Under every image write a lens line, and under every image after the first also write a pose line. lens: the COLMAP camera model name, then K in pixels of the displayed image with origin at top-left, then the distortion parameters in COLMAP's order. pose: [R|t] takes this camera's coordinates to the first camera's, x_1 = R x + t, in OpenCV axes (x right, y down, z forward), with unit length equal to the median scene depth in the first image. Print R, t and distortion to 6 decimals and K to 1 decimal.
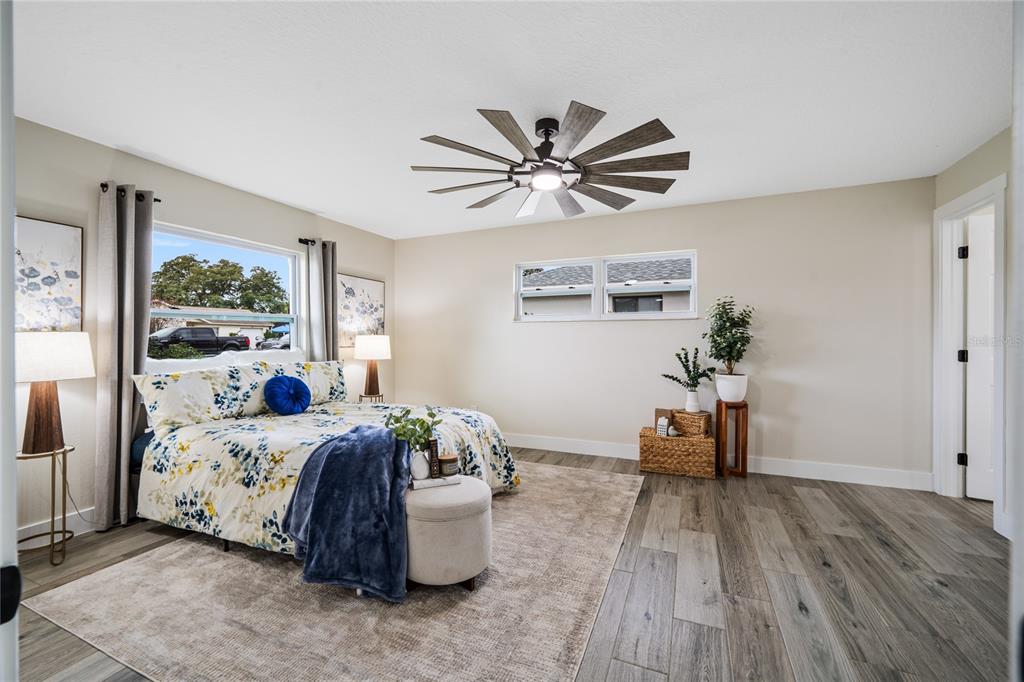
lens RADIAL K [[417.3, 0, 513.9], [0, 417.3, 339.7], [0, 0, 1]] dist [0.021881, 0.000145]
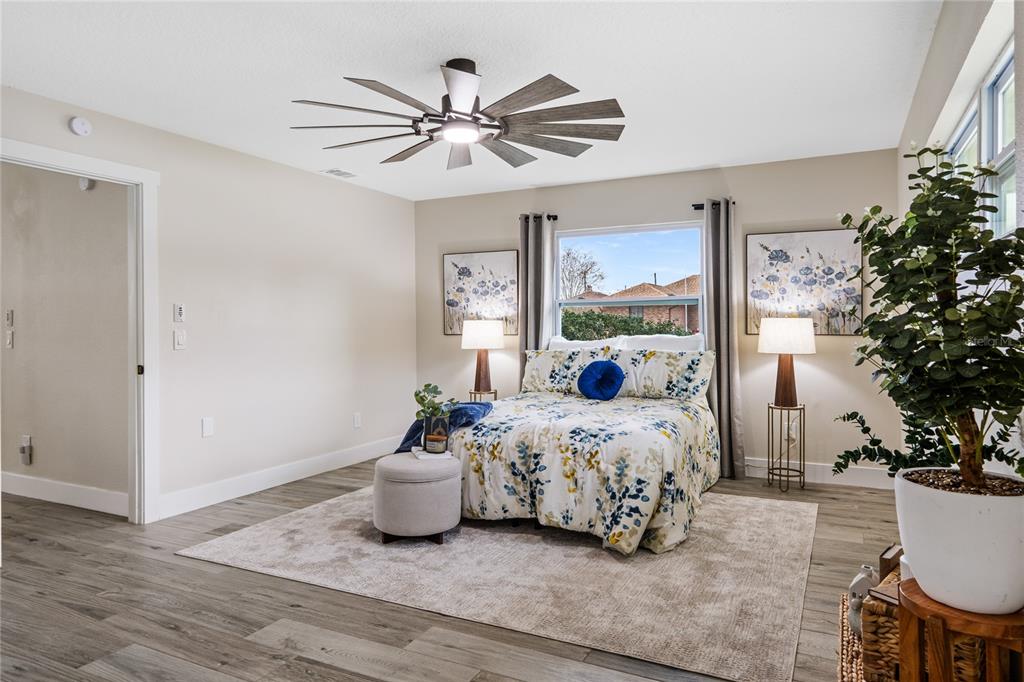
lens RADIAL K [[622.5, 0, 514.3], [0, 622.5, 337.6], [0, 0, 1]] dist [-0.066473, -0.000909]
pose [[-0.040806, -0.001647, -0.999166, 0.786464], [-0.007271, 0.999973, -0.001351, 0.031877], [0.999141, 0.007210, -0.040817, 0.737138]]
